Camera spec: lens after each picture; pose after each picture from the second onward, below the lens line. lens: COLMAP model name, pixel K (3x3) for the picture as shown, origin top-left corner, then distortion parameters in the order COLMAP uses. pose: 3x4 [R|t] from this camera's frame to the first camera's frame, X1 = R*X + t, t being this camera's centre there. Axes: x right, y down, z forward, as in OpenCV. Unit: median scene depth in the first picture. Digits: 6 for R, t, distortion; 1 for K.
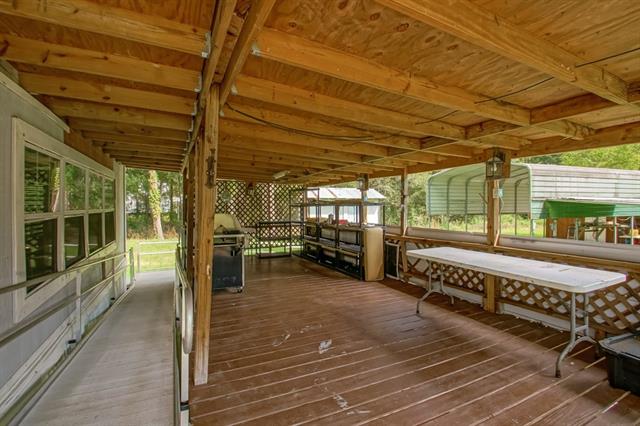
lens RADIAL K [[293.4, 0, 320.1], [0, 293.4, 212.9], [0, 0, 1]] dist [-0.003886, -0.000752]
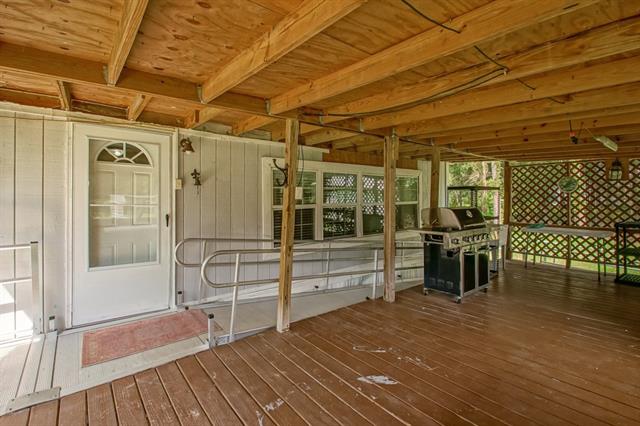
lens RADIAL K [[293.4, 0, 300.6], [0, 293.4, 201.2], [0, 0, 1]] dist [-0.003886, -0.000752]
pose [[0.180514, -0.005997, -0.983554, 0.693499], [-0.005054, 0.999963, -0.007024, -0.014359], [0.983559, 0.006239, 0.180477, 0.603704]]
